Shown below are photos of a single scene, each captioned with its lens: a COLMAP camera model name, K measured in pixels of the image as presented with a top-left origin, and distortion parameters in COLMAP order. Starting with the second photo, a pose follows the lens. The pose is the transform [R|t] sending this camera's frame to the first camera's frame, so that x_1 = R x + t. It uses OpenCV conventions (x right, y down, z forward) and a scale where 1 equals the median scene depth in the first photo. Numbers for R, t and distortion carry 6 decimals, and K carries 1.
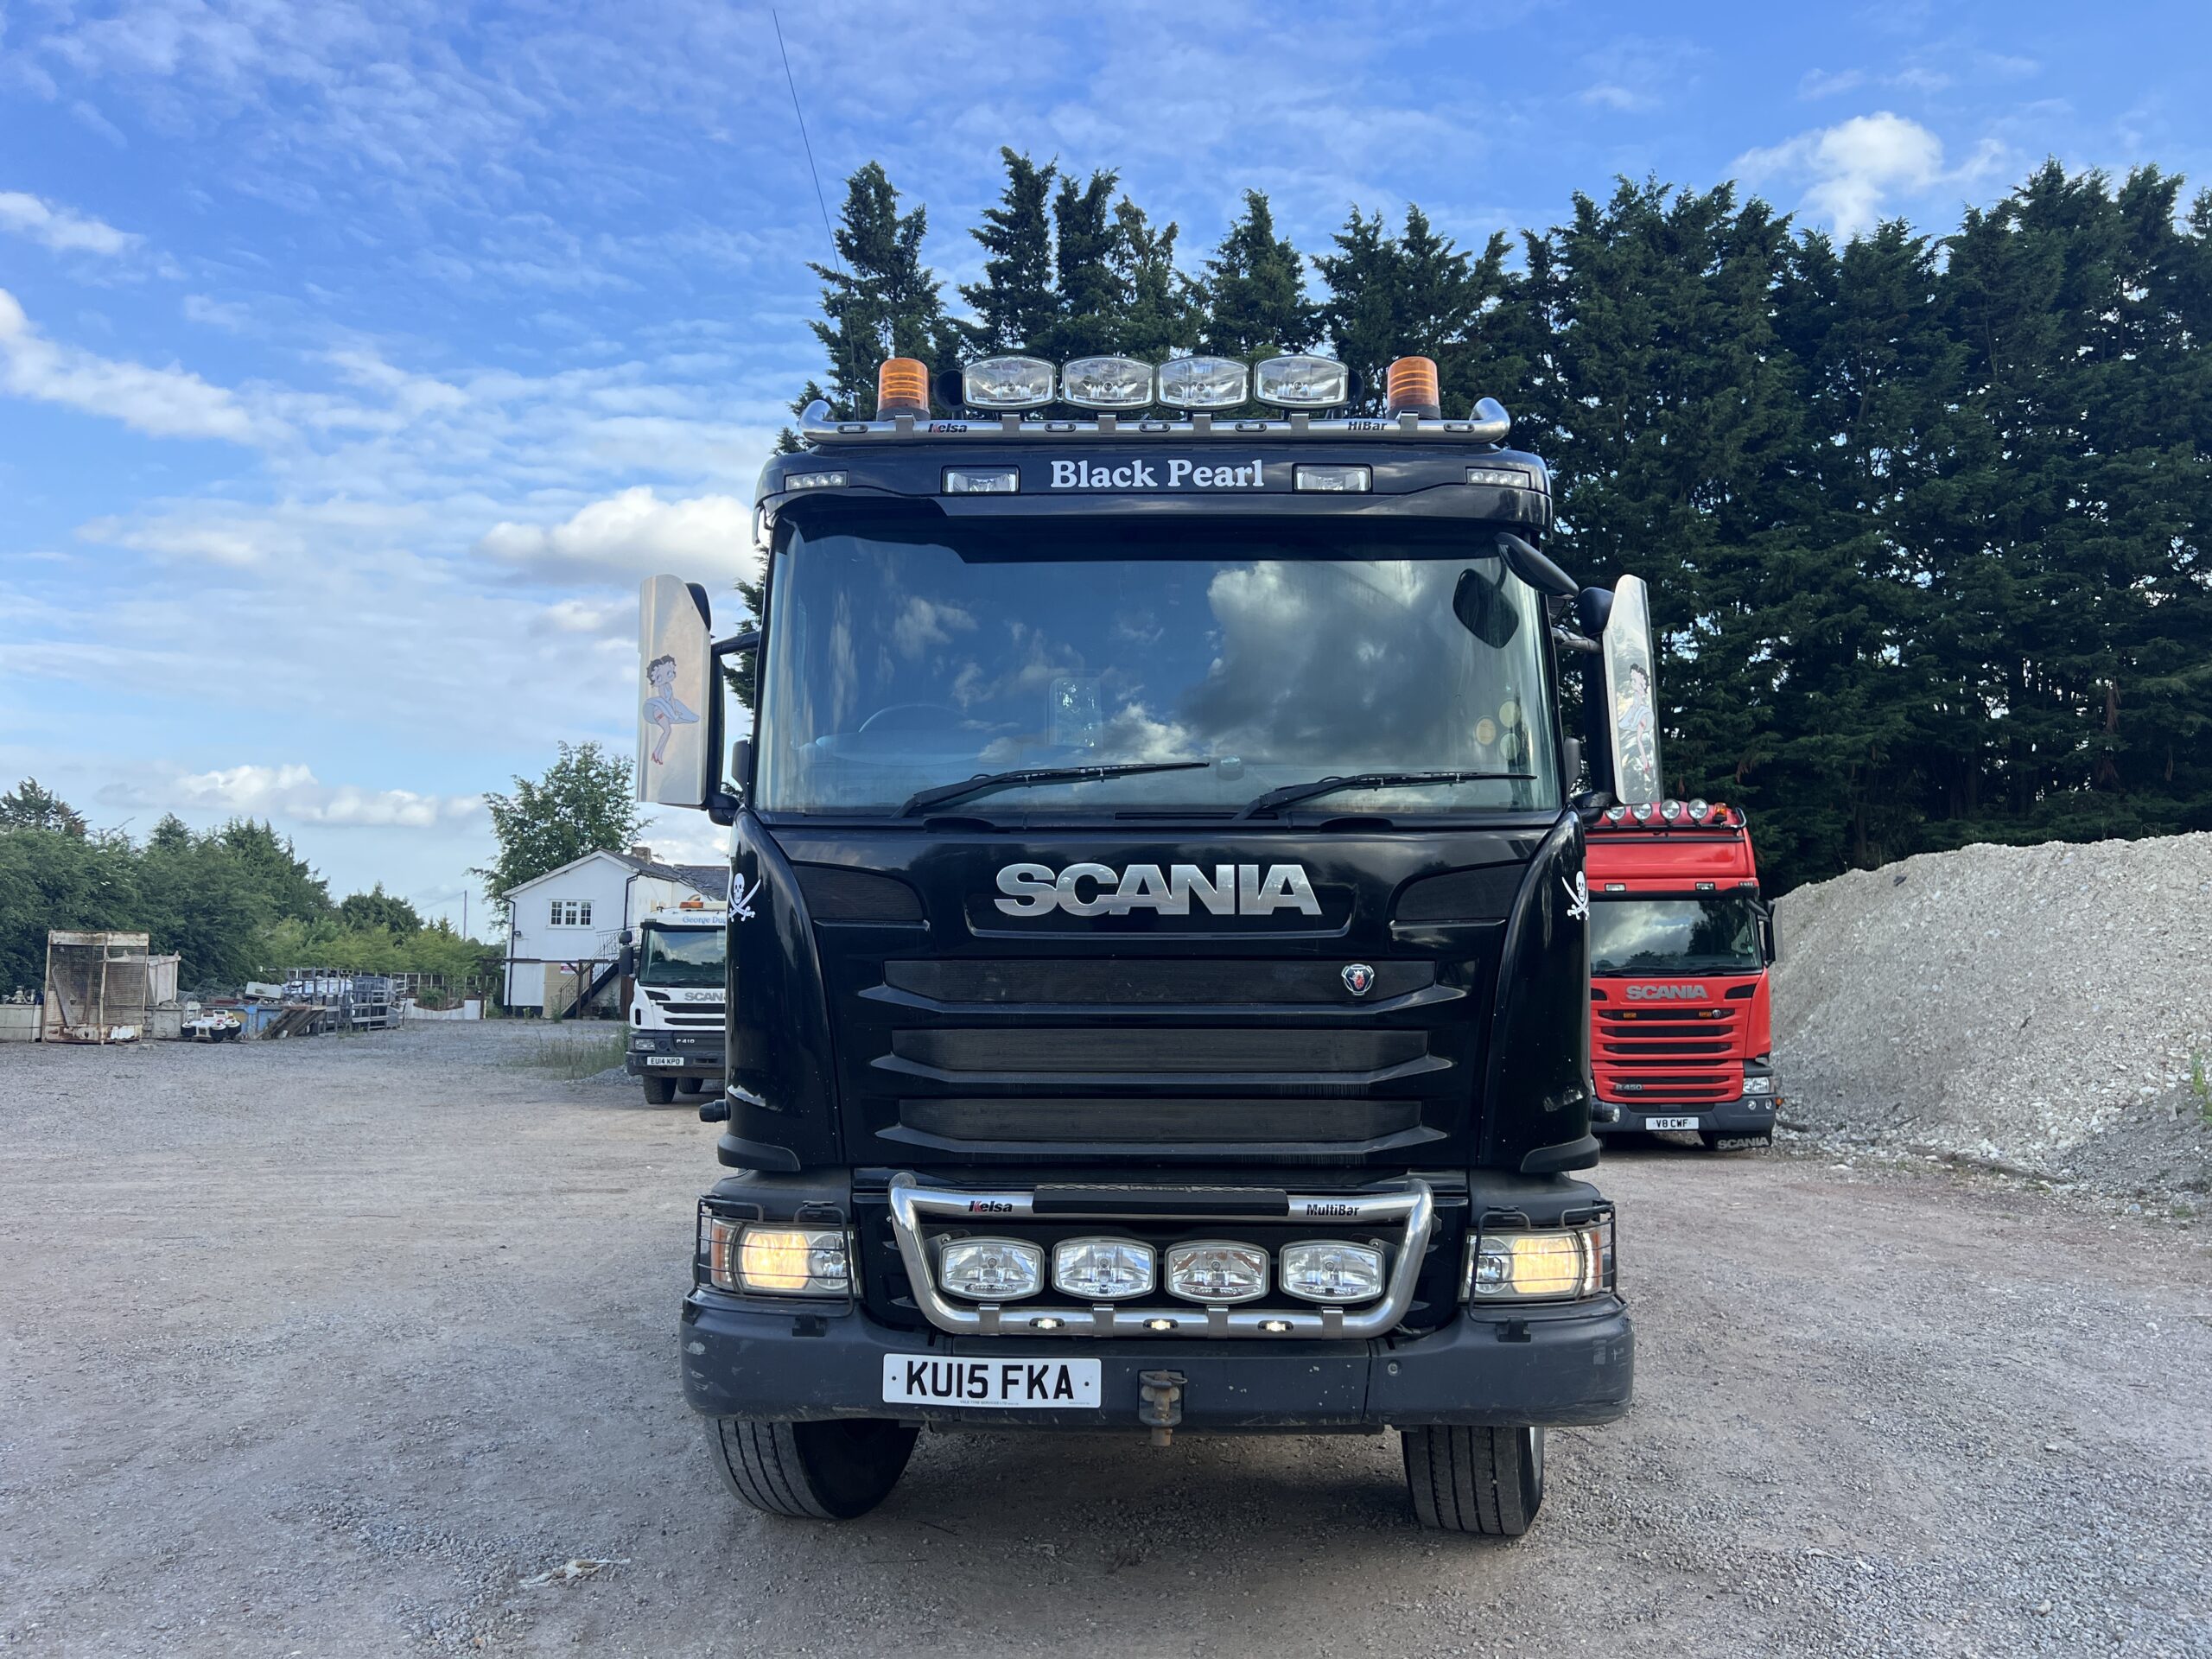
lens RADIAL K [[1691.0, 0, 1106.2], [0, 1691.0, 828.9], [0, 0, 1]] dist [0.040867, -0.006824]
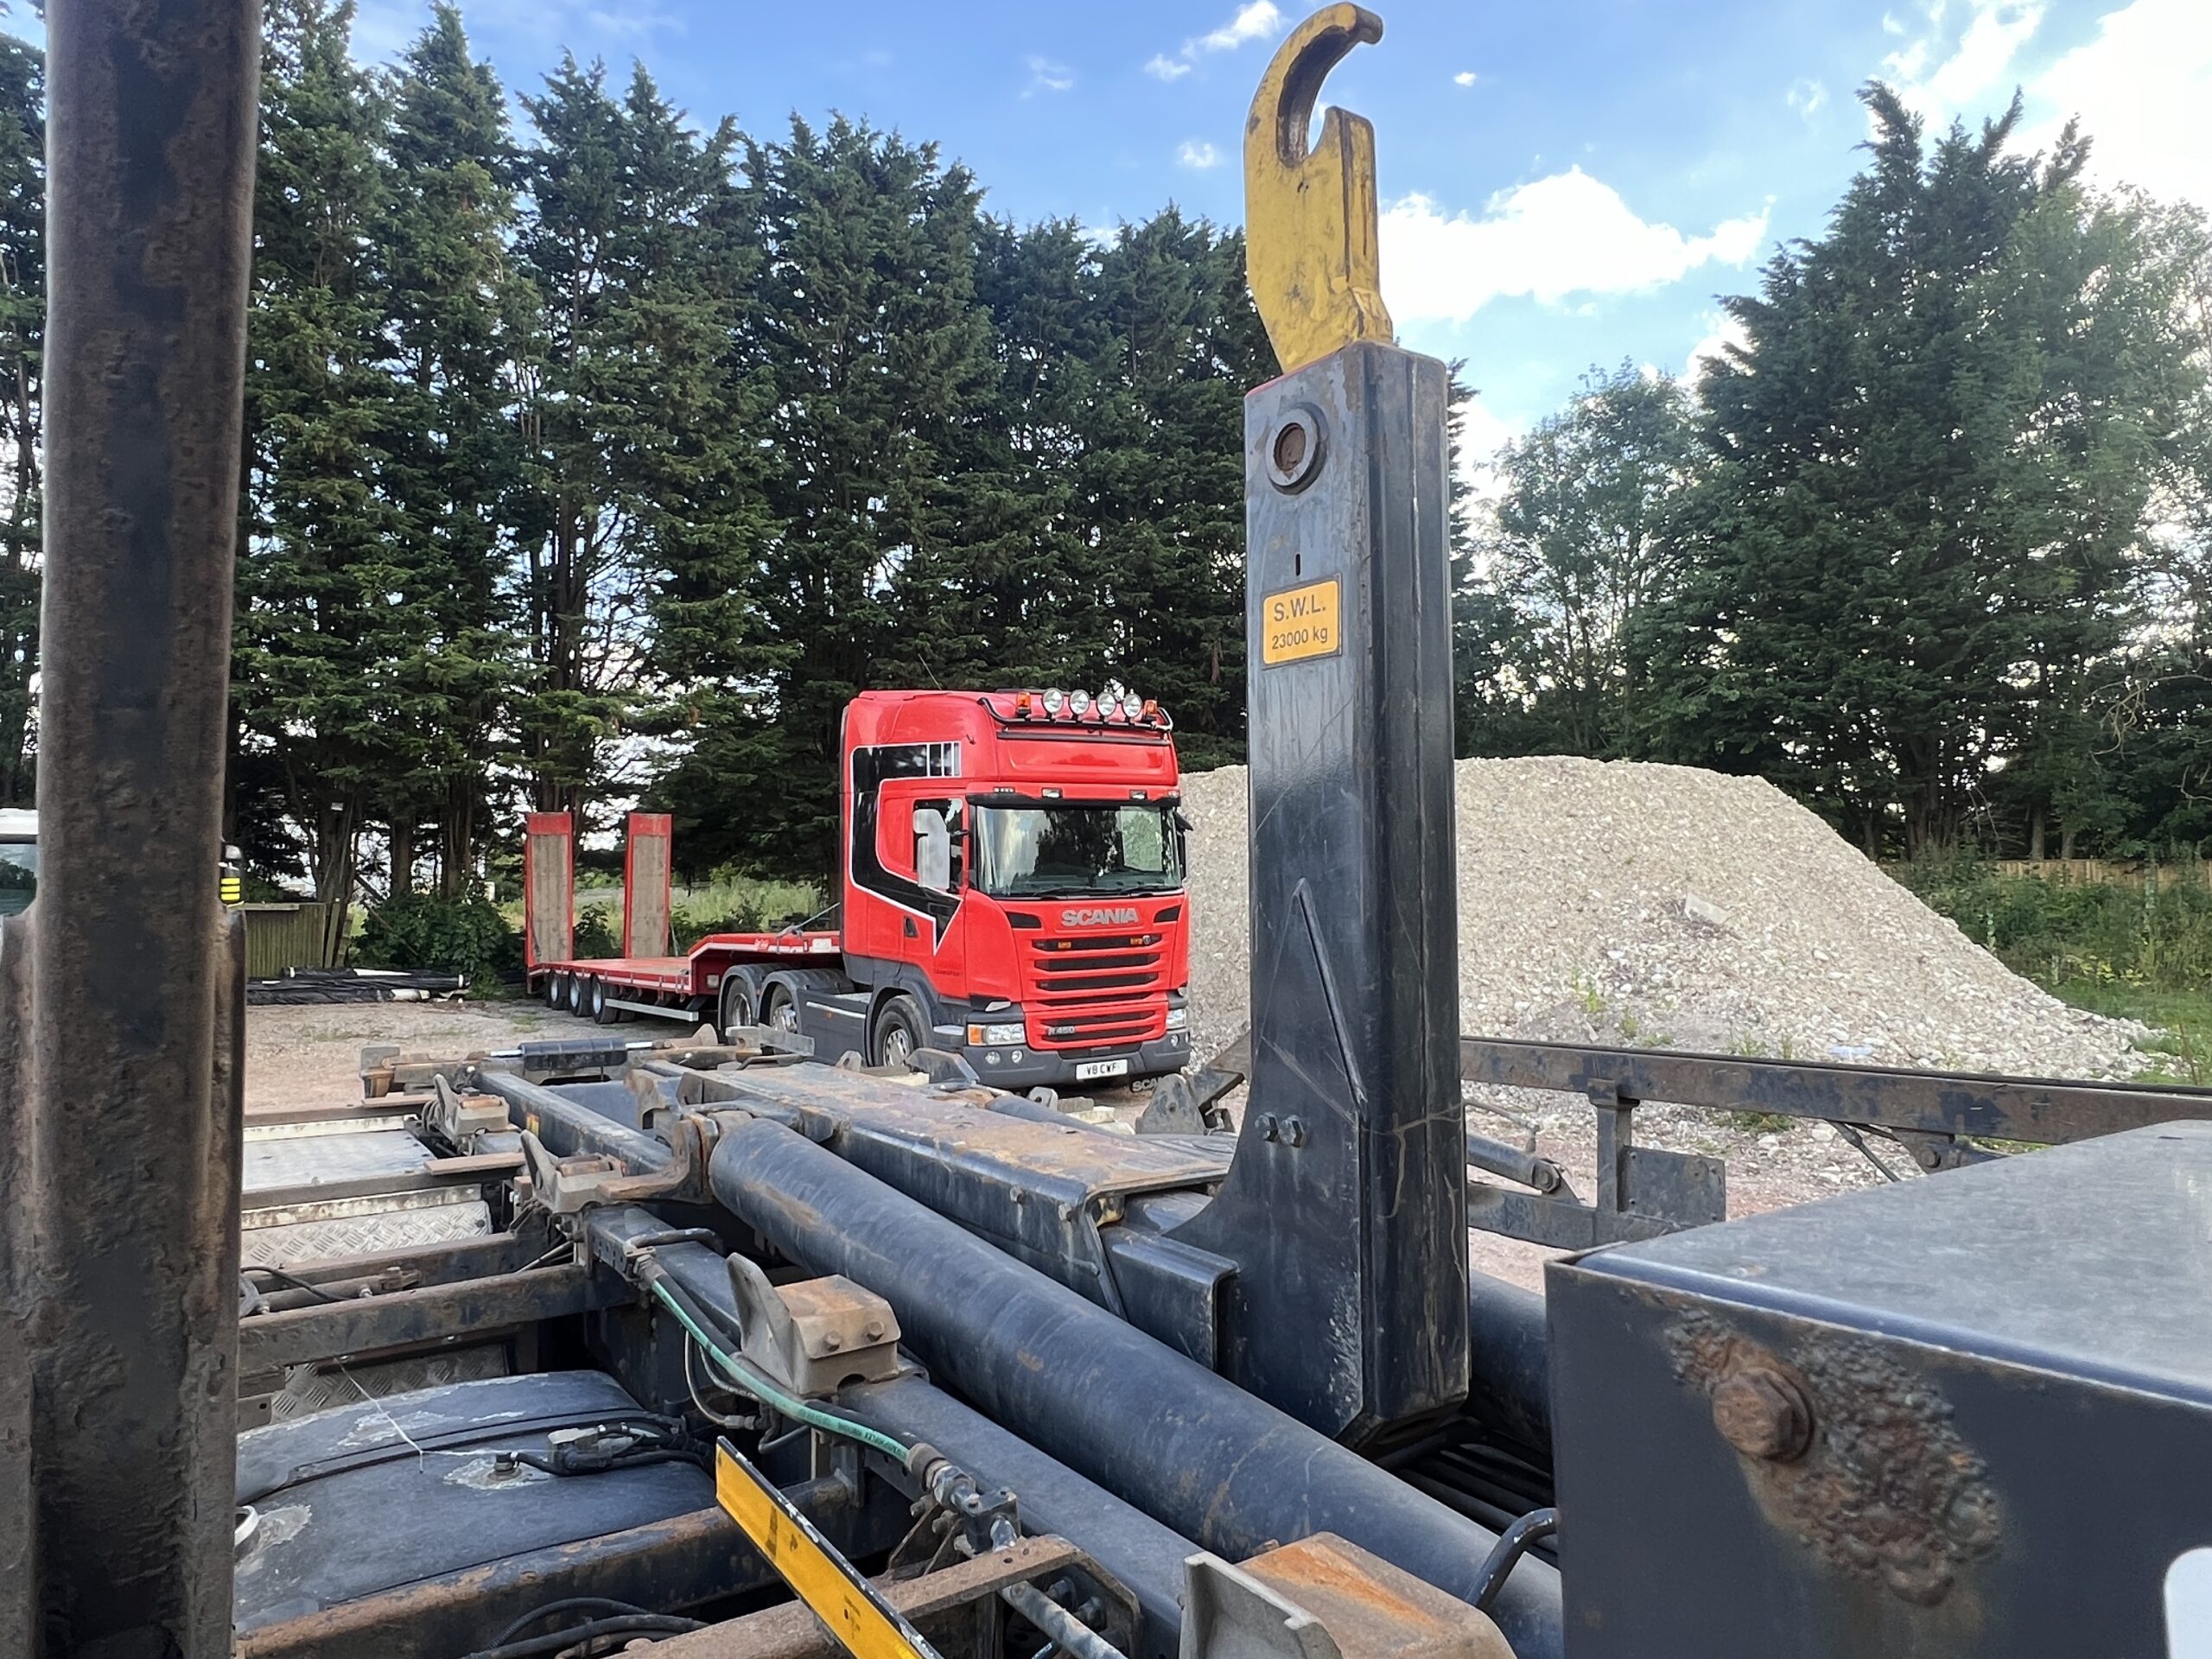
lens RADIAL K [[1416.5, 0, 1102.9], [0, 1416.5, 833.9], [0, 0, 1]] dist [-0.002245, 0.004038]
pose [[0.833945, 0.015055, 0.551642, -0.028958], [-0.043835, 0.998276, 0.039023, 0.012545], [-0.550104, -0.056724, 0.833168, 0.192423]]
